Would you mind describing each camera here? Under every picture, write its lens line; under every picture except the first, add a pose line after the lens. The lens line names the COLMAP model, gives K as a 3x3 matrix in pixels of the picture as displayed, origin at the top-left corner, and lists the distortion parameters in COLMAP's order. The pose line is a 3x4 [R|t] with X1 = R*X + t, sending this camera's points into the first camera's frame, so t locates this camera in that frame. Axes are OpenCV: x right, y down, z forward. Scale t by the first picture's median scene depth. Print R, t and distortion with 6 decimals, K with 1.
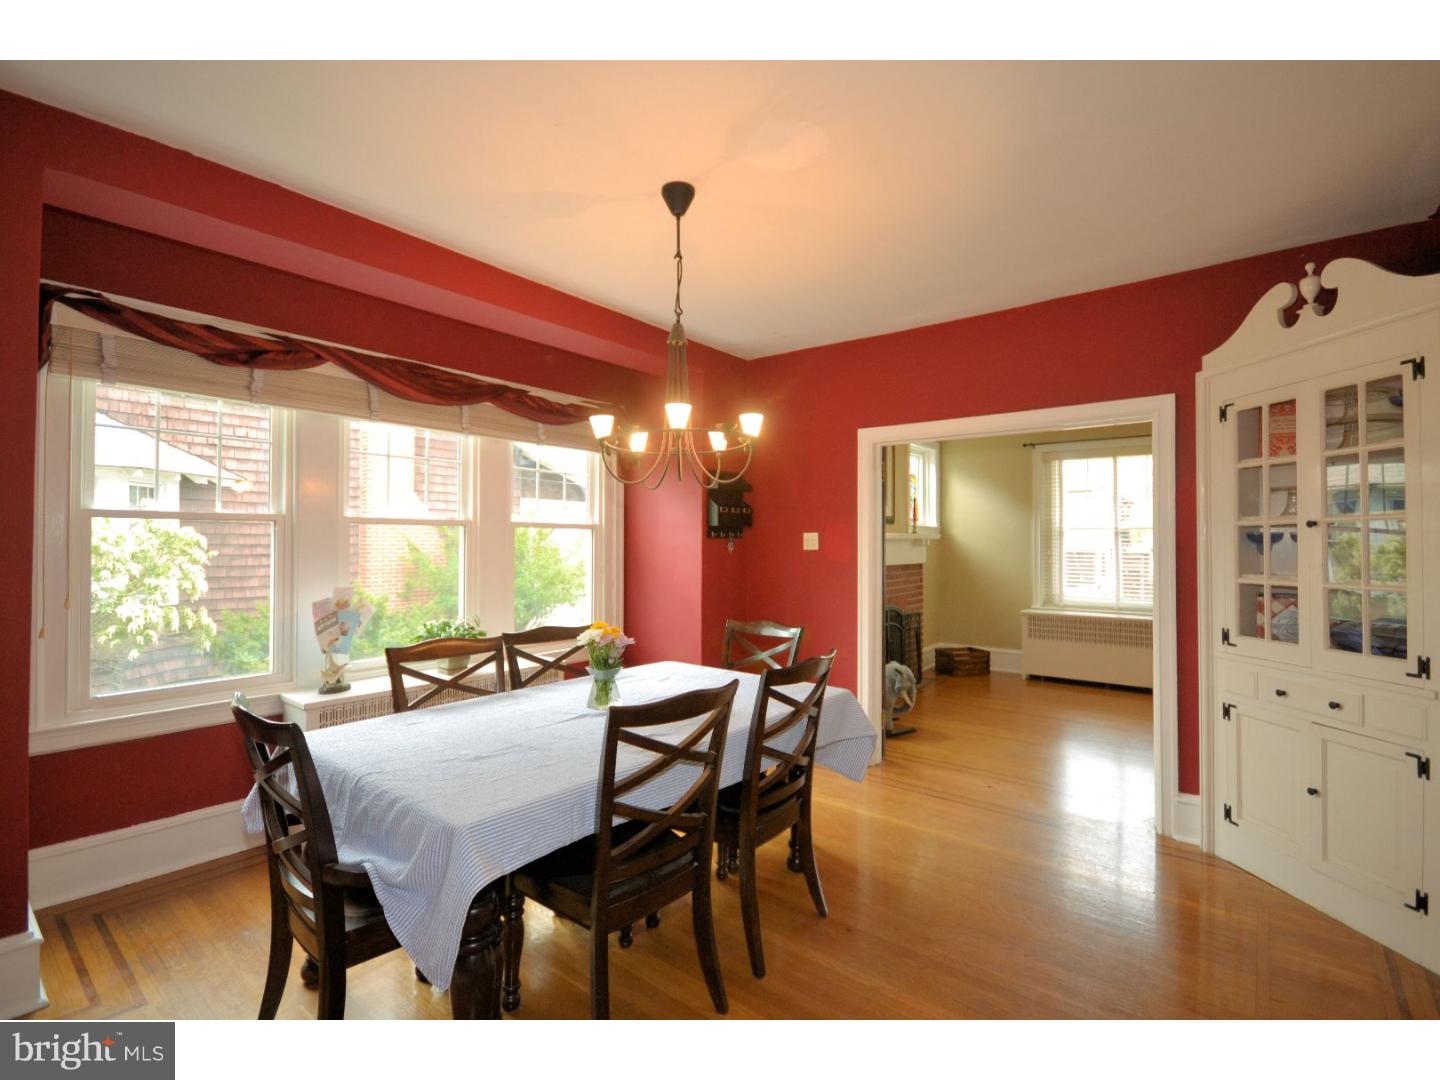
lens RADIAL K [[661.8, 0, 720.0], [0, 661.8, 540.0], [0, 0, 1]] dist [0.014033, -0.013579]
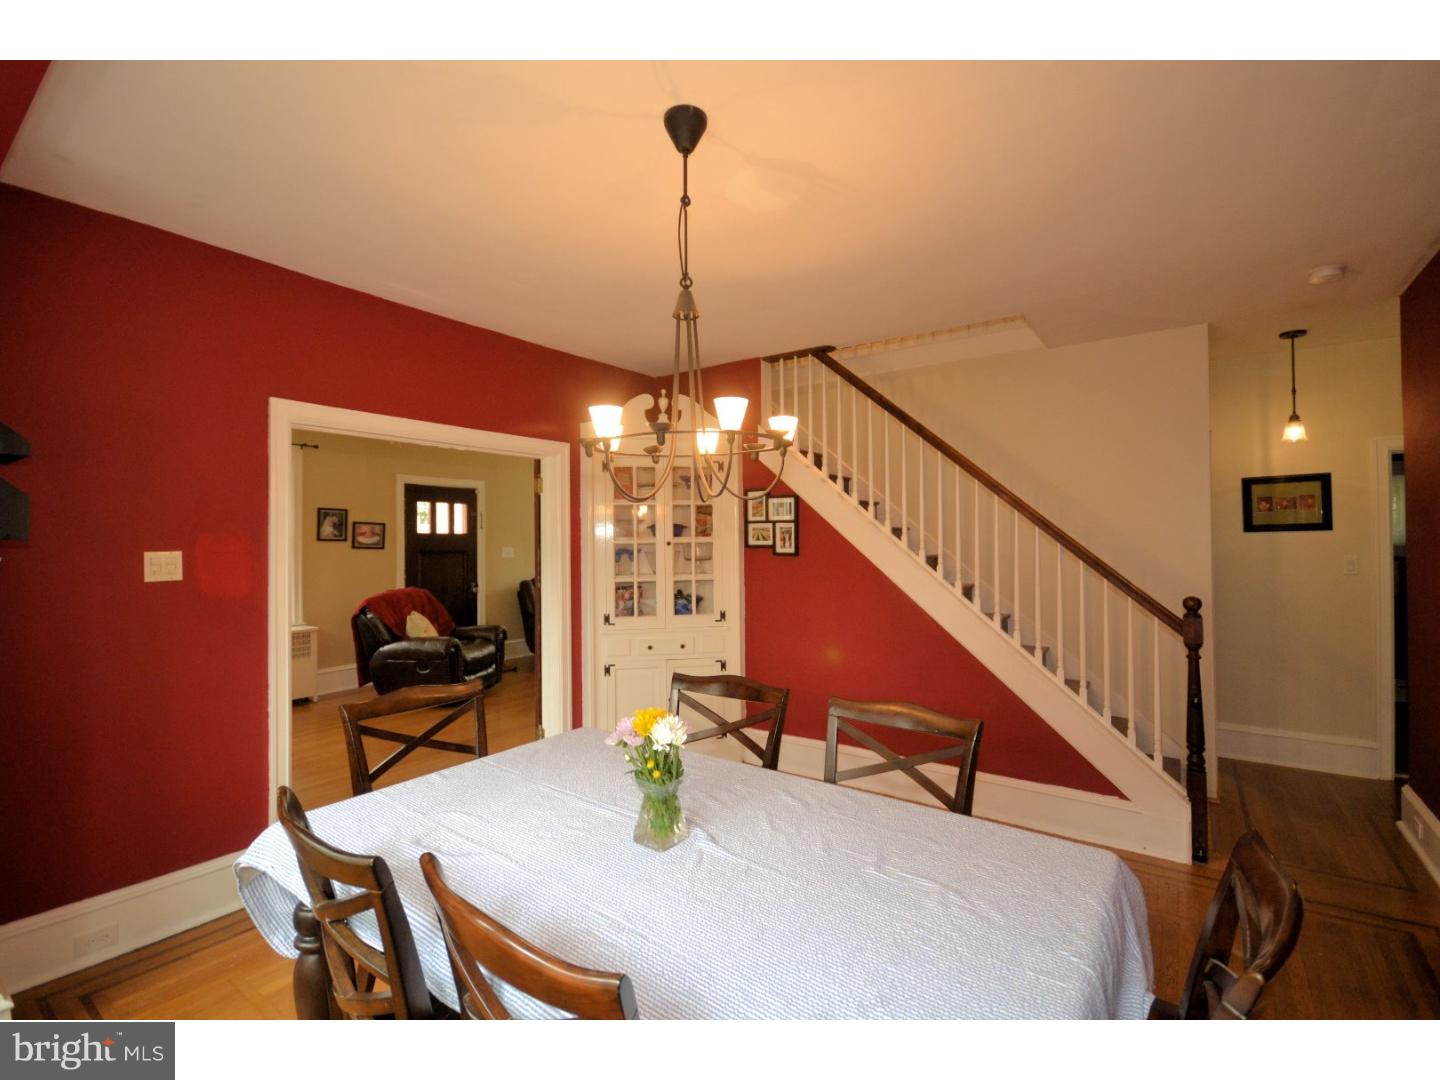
lens RADIAL K [[645.9, 0, 720.0], [0, 645.9, 540.0], [0, 0, 1]] dist [-0.000062, -0.000007]
pose [[-0.044009, -0.001364, 0.999030, -0.730565], [0.002474, 0.999996, 0.001474, -0.033609], [-0.999028, 0.002537, -0.044006, 0.887659]]
